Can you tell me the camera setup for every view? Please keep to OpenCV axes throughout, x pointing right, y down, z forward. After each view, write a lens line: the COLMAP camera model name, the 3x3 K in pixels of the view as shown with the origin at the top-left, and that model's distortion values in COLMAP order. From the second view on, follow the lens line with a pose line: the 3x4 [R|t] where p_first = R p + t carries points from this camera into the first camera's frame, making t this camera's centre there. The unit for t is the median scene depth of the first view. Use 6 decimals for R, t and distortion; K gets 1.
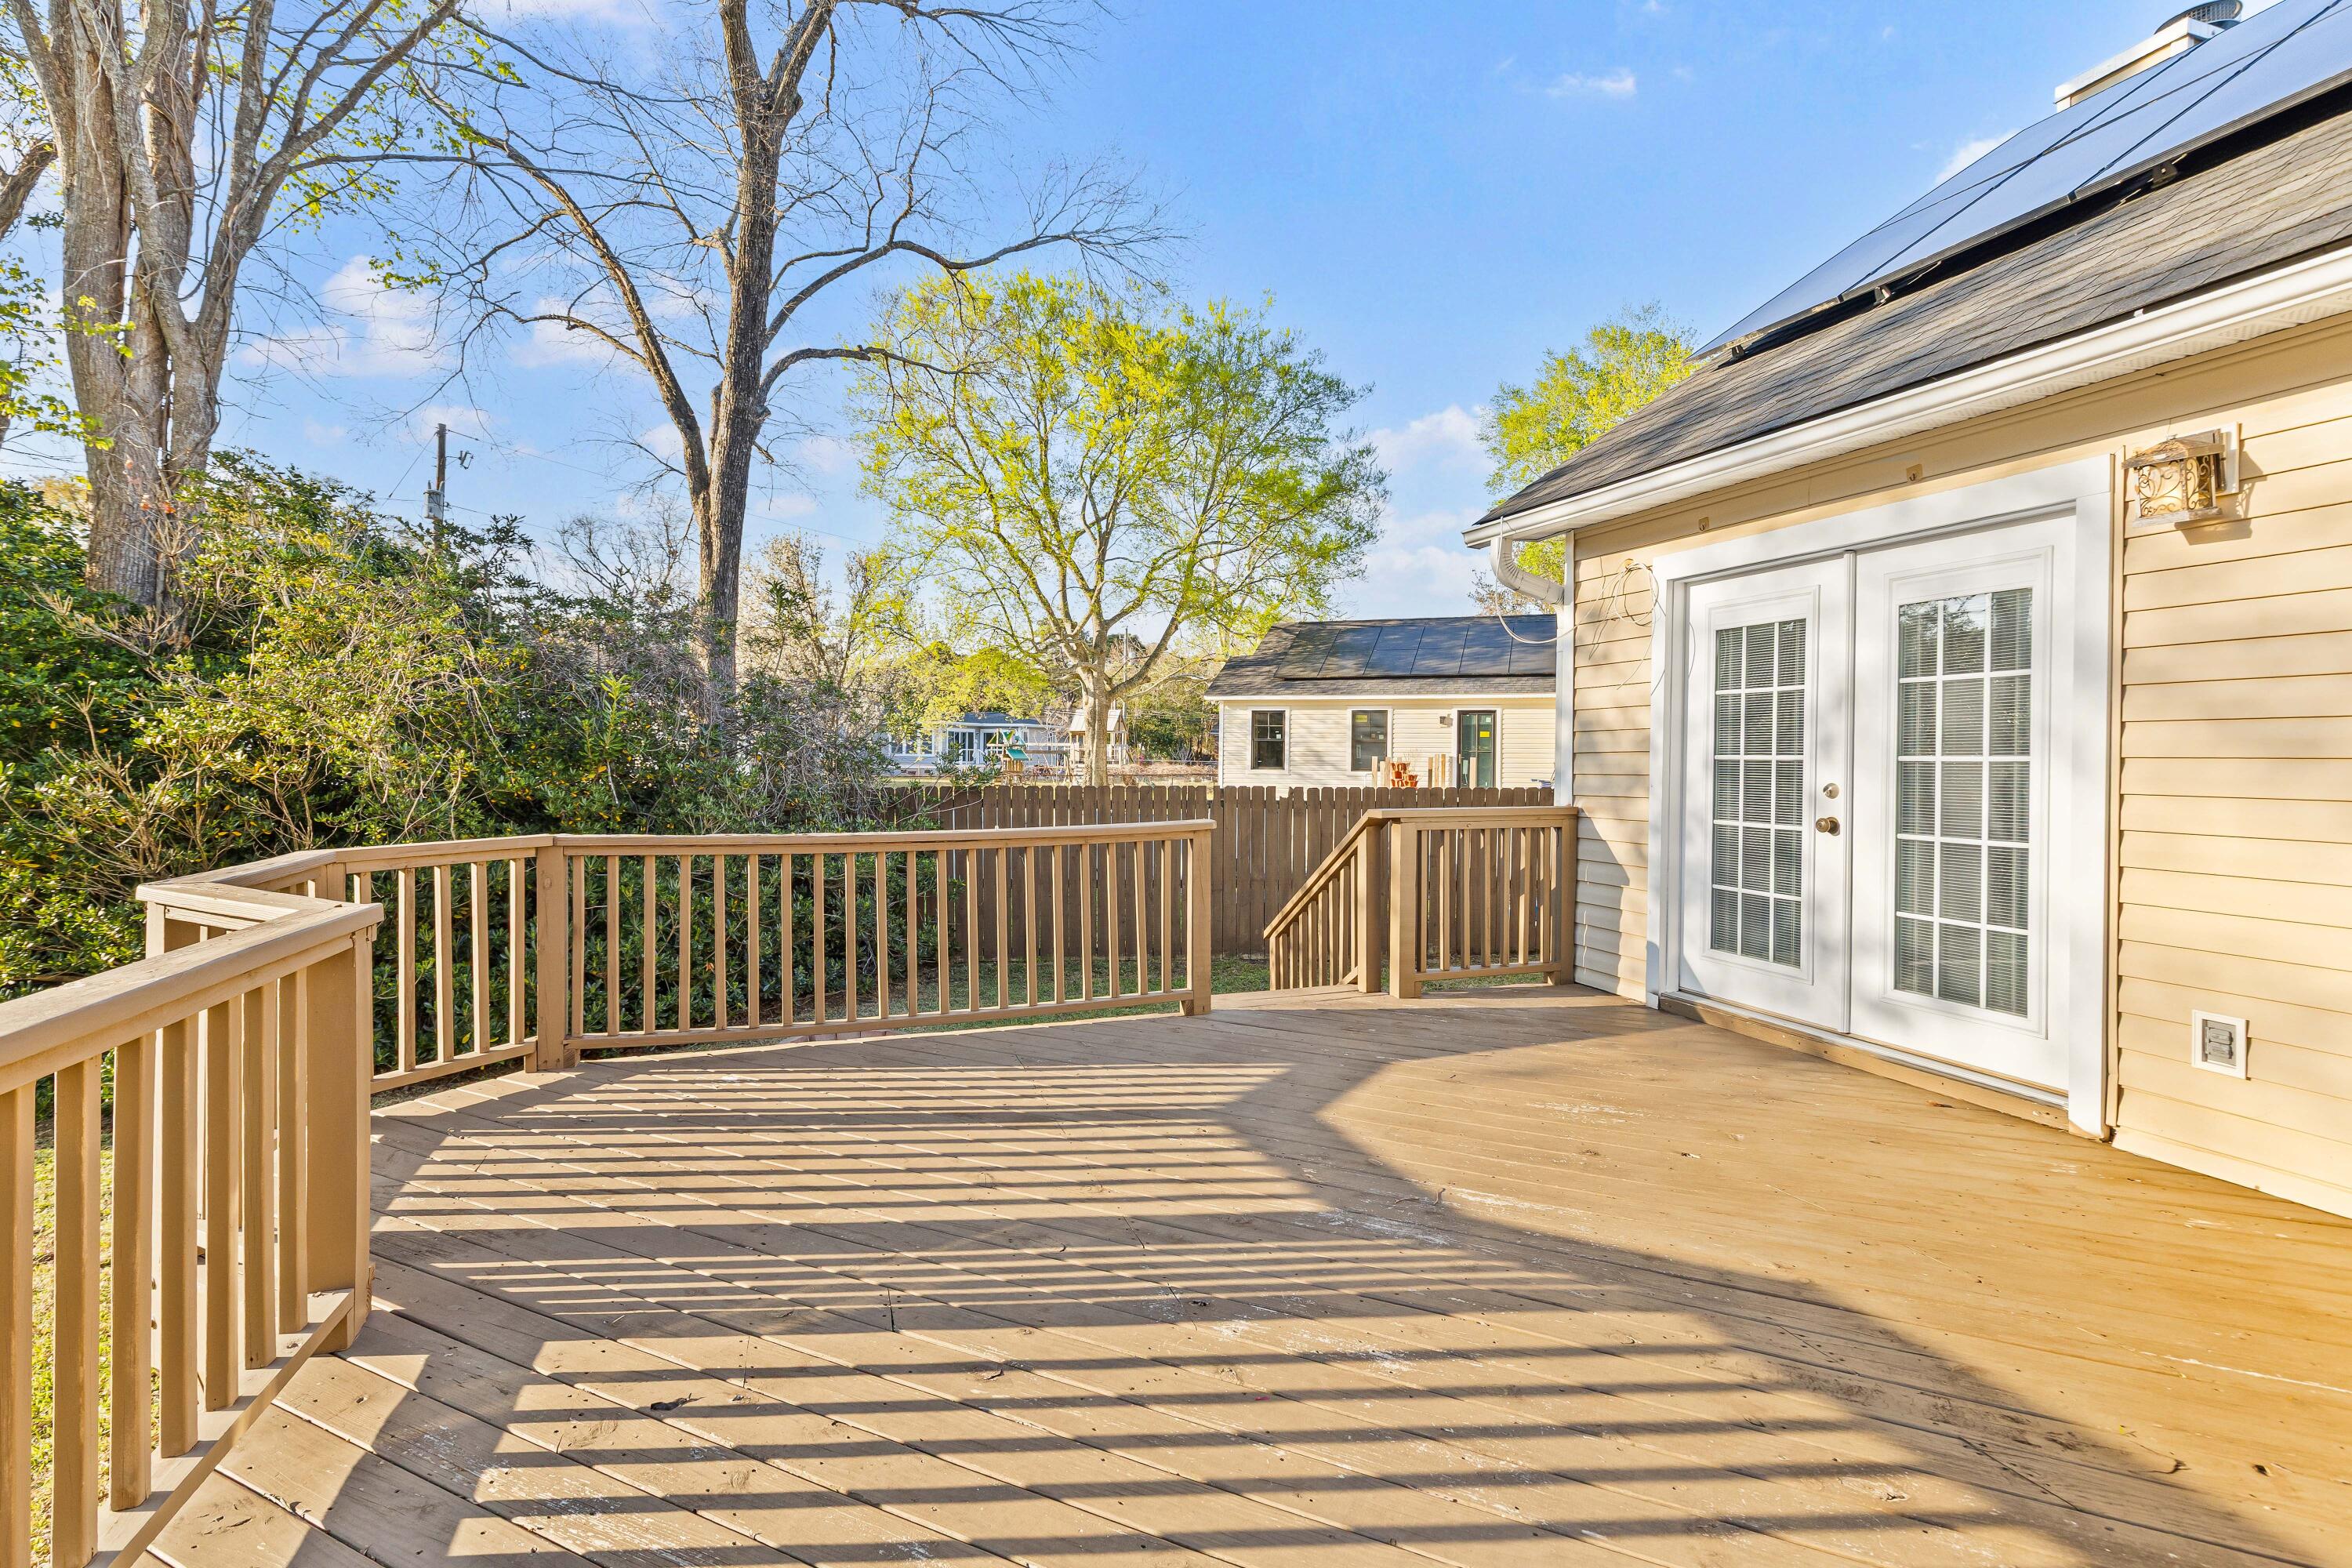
lens RADIAL K [[1053.9, 0, 1182.6], [0, 1053.9, 765.5], [0, 0, 1]] dist [0.007550, -0.001810]
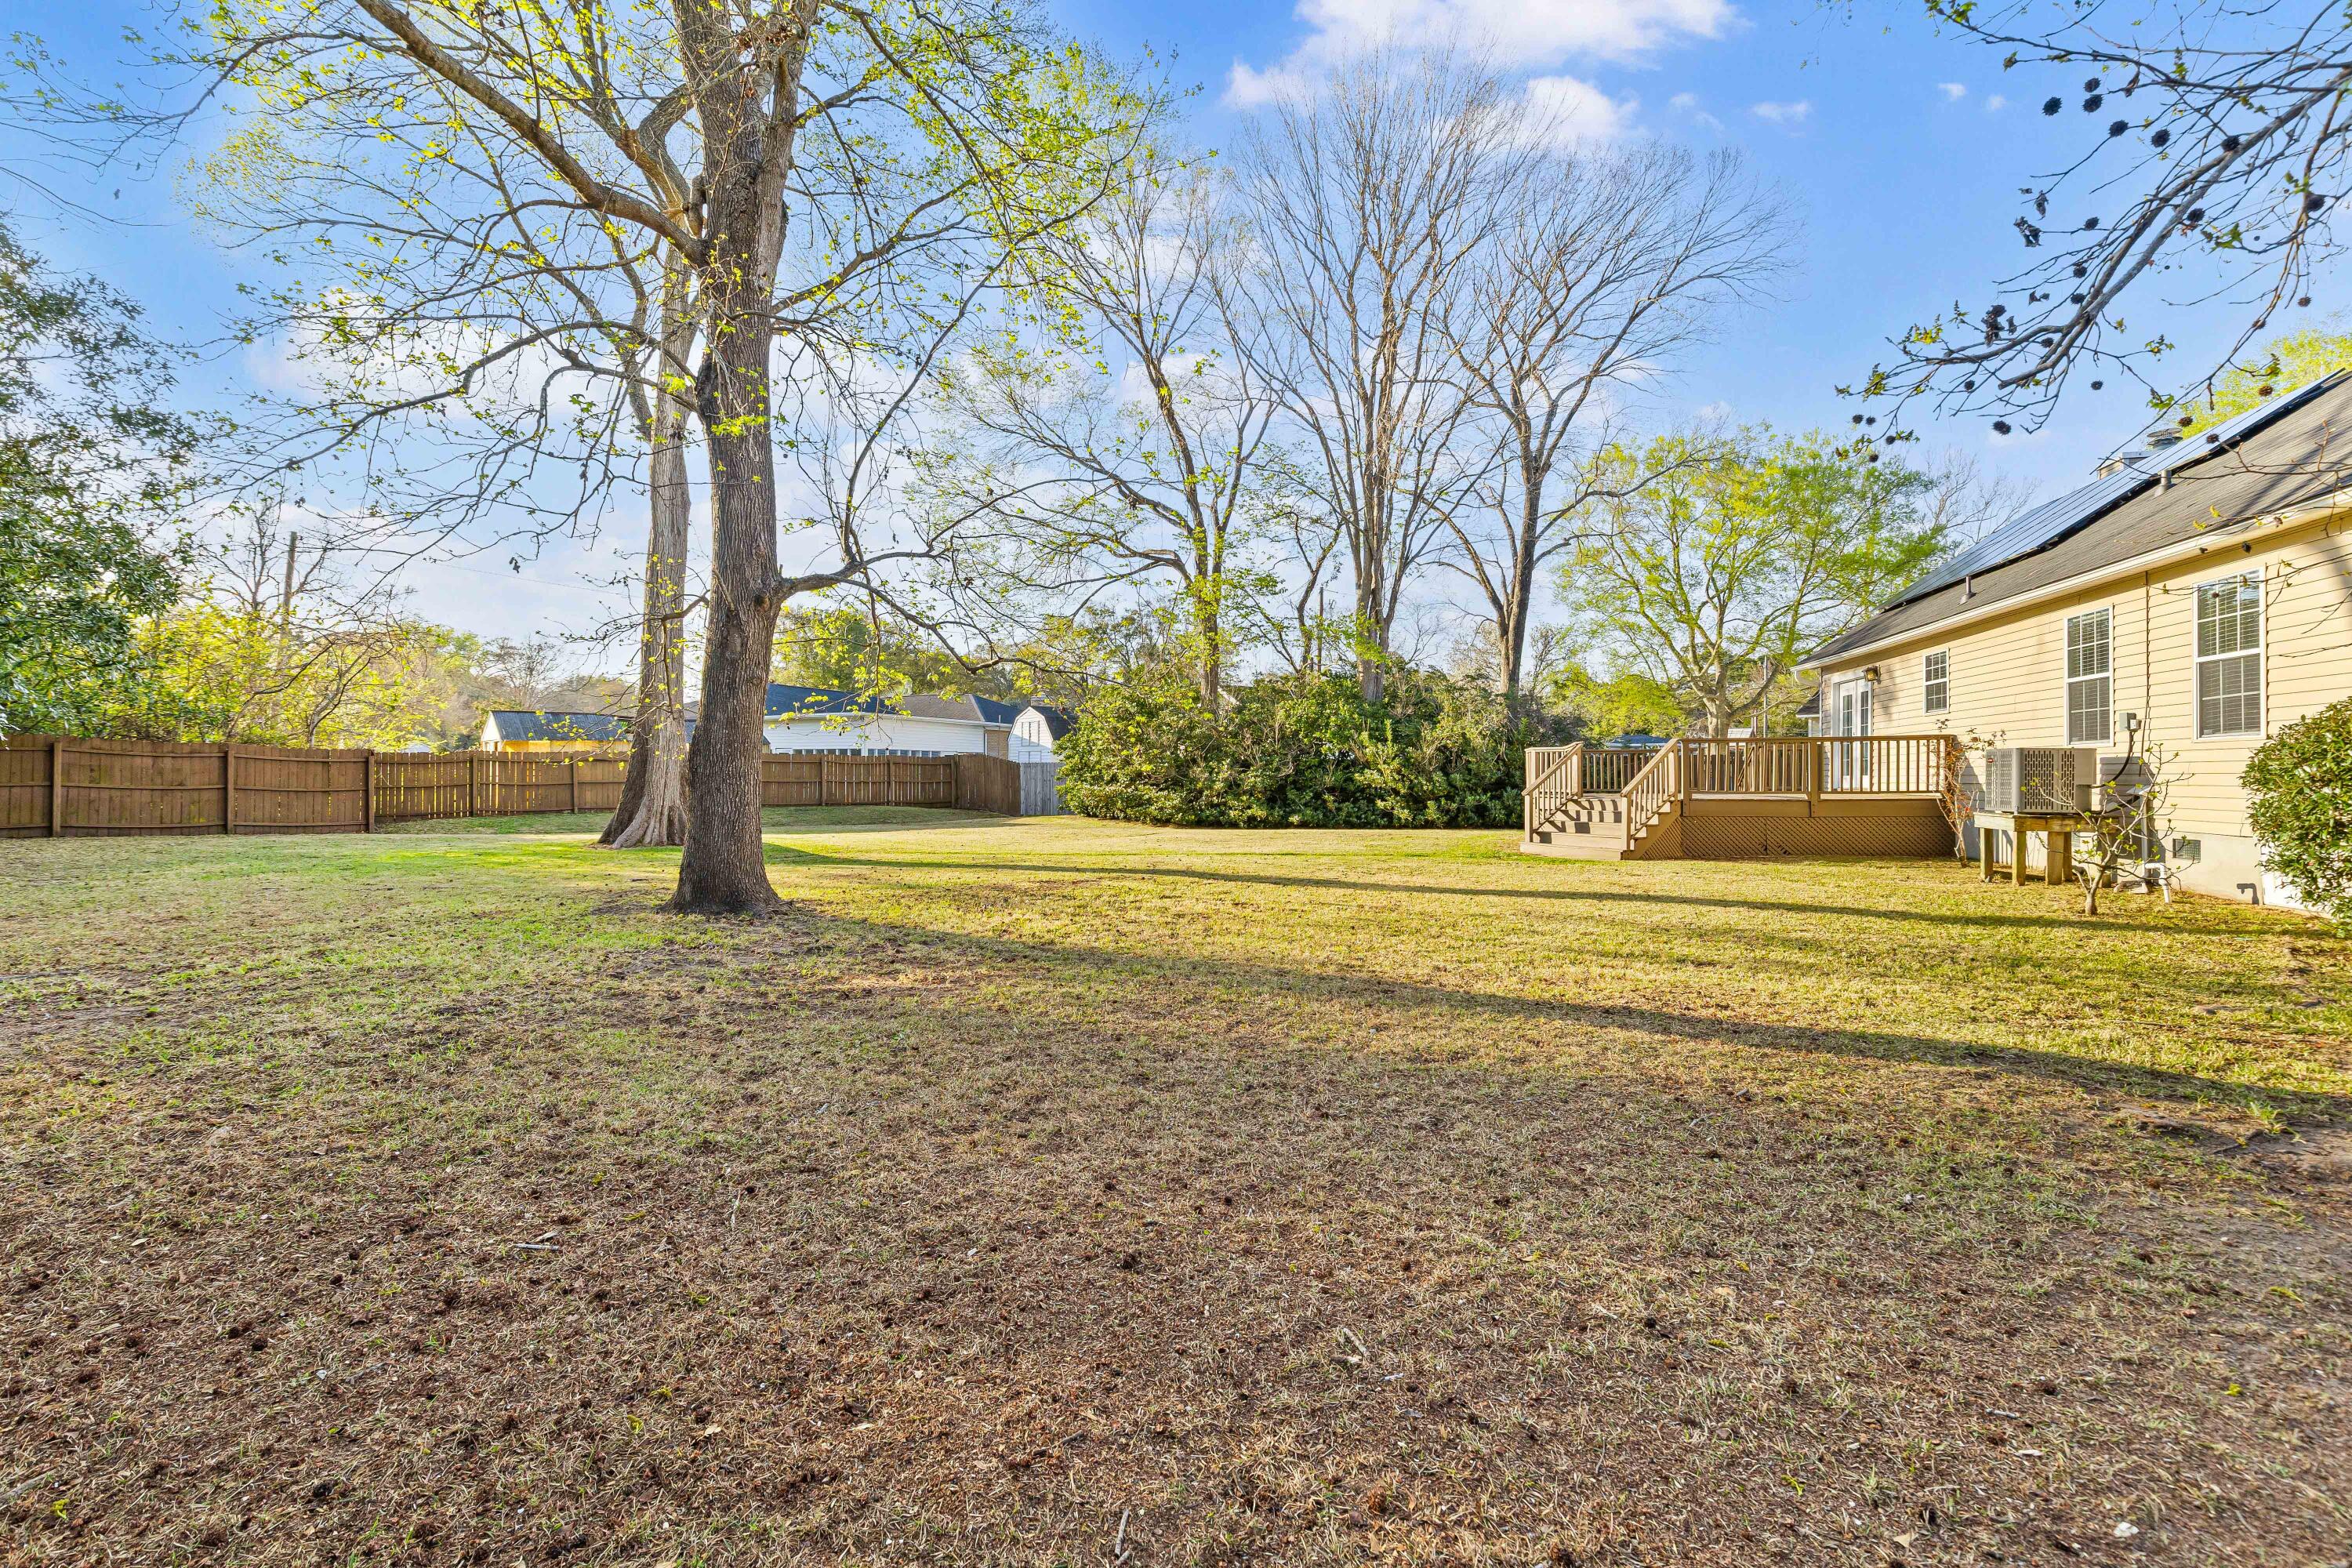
lens RADIAL K [[1053.9, 0, 1180.3], [0, 1053.9, 780.1], [0, 0, 1]] dist [0.007550, -0.001810]
pose [[0.833957, -0.005008, -0.551807, 0.111139], [-0.002732, 0.999909, -0.013203, 0.044321], [0.551823, 0.012518, 0.833867, -0.661716]]
